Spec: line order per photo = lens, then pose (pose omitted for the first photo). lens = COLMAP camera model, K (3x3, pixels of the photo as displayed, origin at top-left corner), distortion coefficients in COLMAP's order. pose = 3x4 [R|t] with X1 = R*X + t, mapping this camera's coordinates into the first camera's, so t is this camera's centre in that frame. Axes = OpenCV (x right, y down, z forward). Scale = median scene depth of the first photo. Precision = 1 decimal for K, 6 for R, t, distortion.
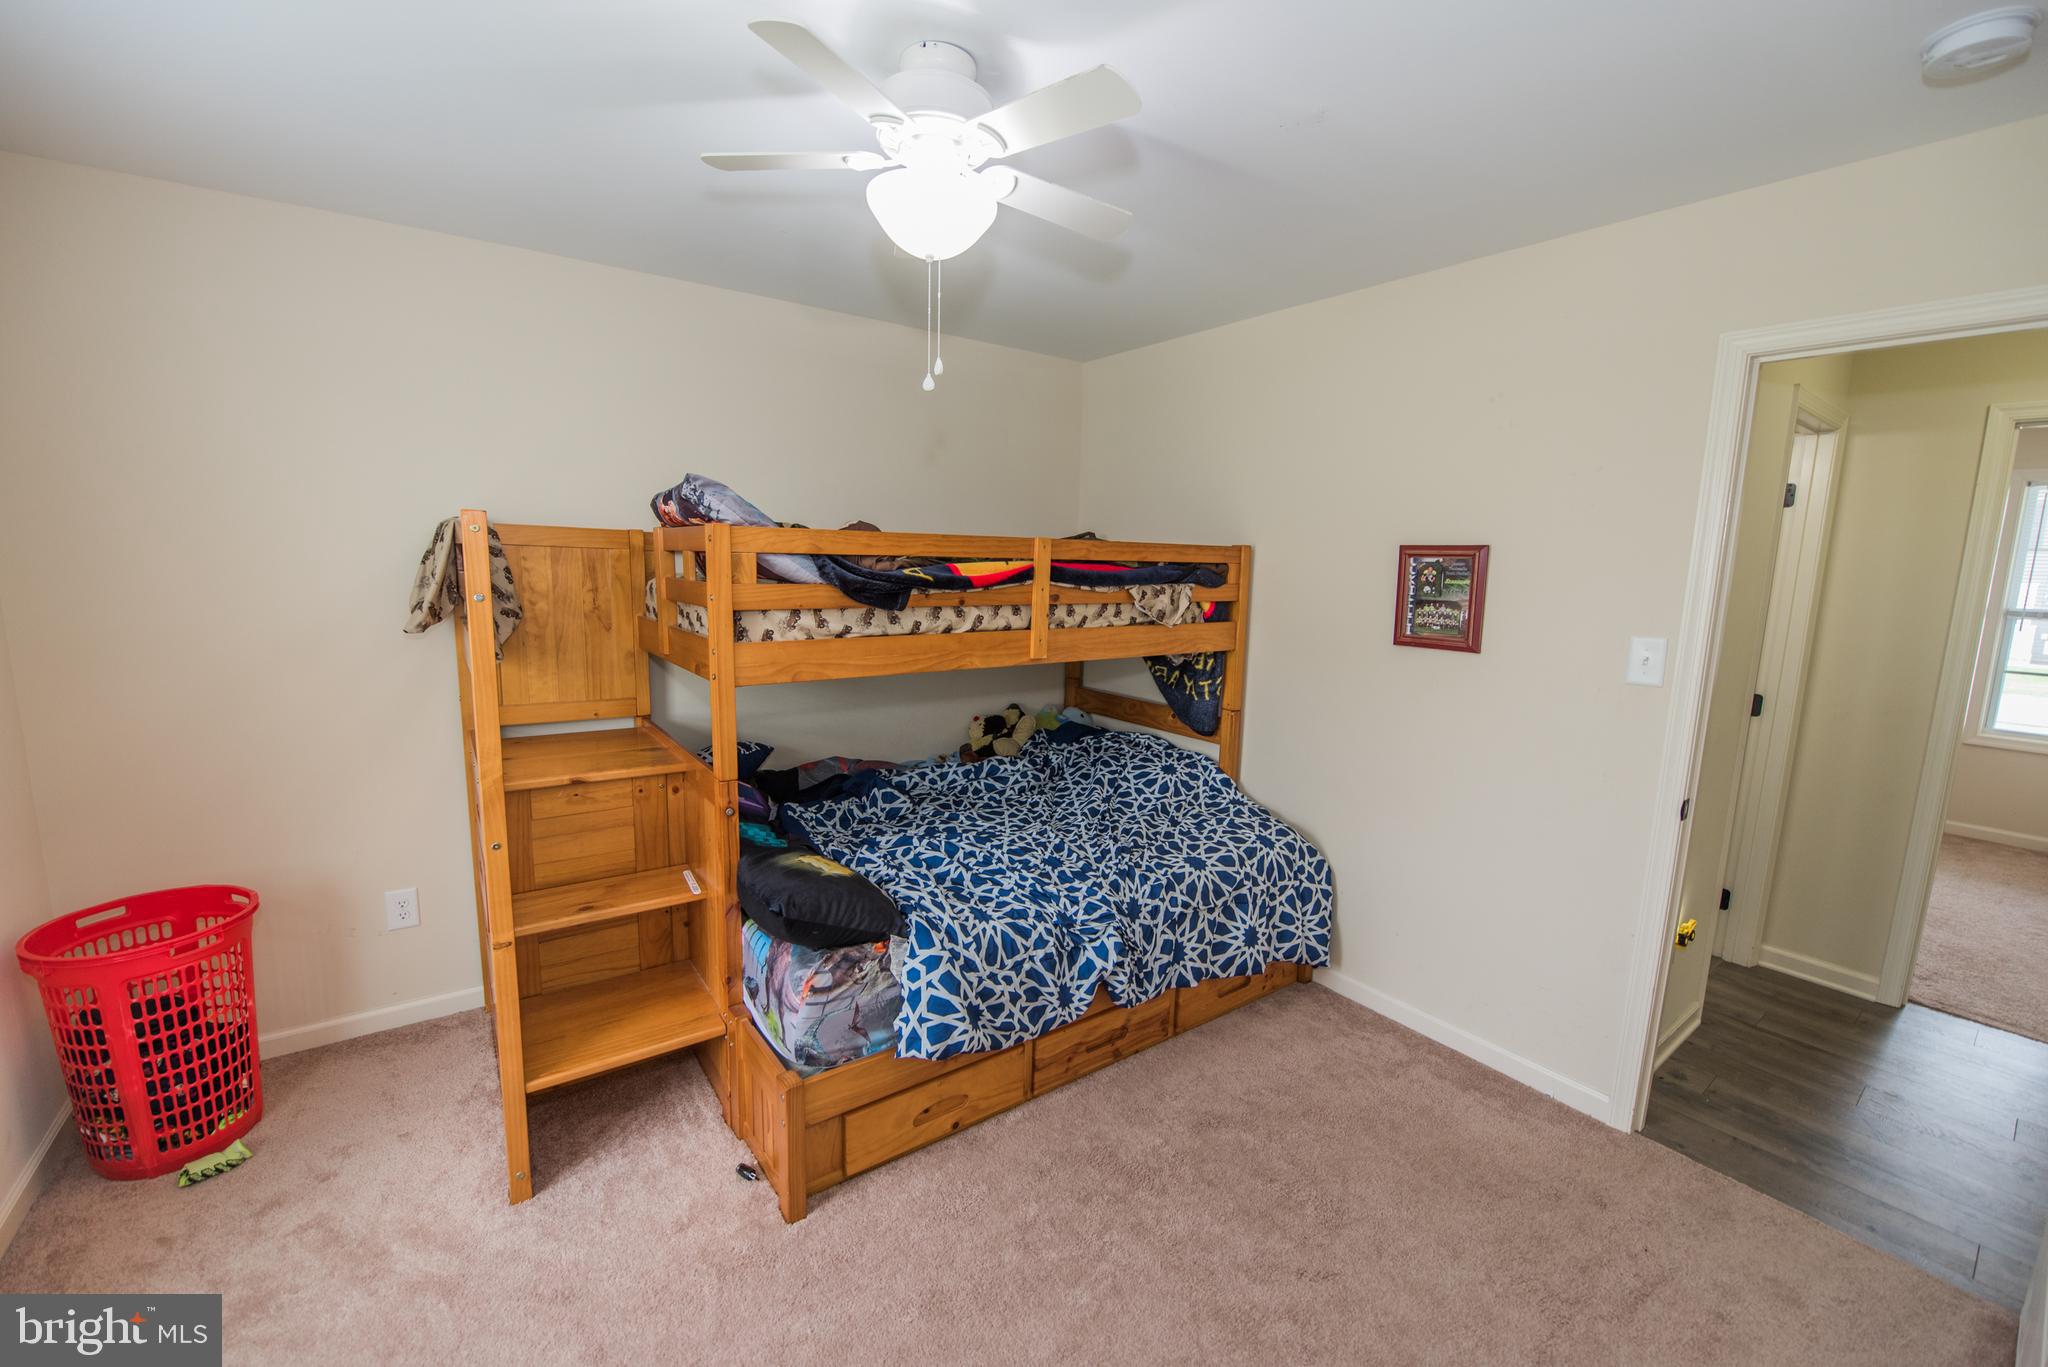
lens RADIAL K [[820.9, 0, 1020.7], [0, 820.9, 679.8], [0, 0, 1]] dist [-0.014687, -0.002533]
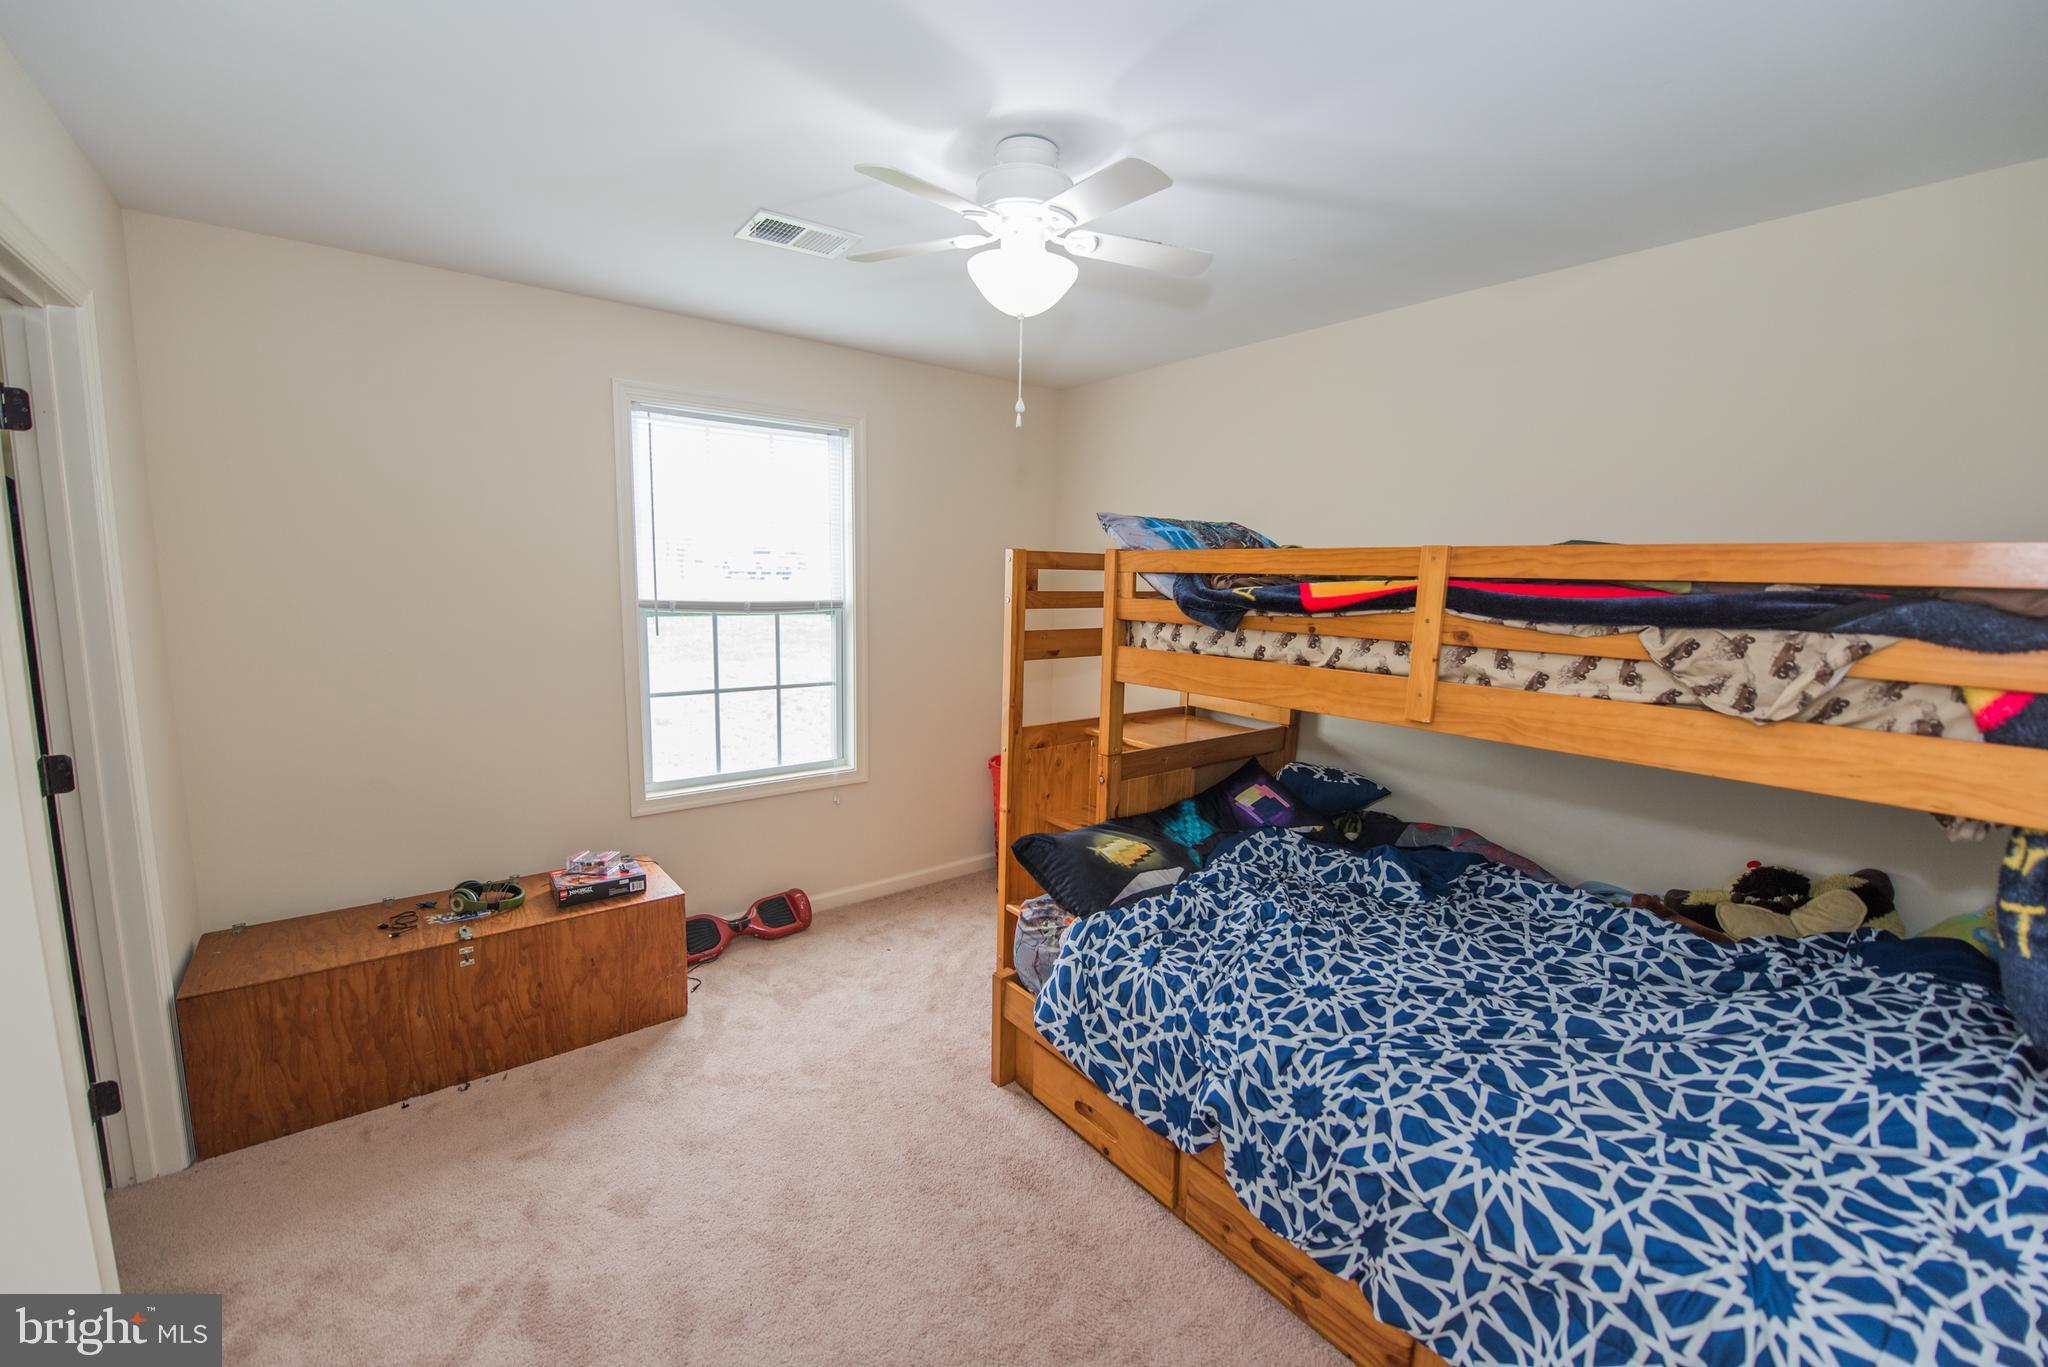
lens RADIAL K [[820.9, 0, 1030.6], [0, 820.9, 683.7], [0, 0, 1]] dist [-0.014687, -0.002533]
pose [[0.033056, 0.105523, -0.993867, 0.705116], [-0.170303, 0.980463, 0.098435, -0.070138], [0.984837, 0.166004, 0.050381, 0.652570]]
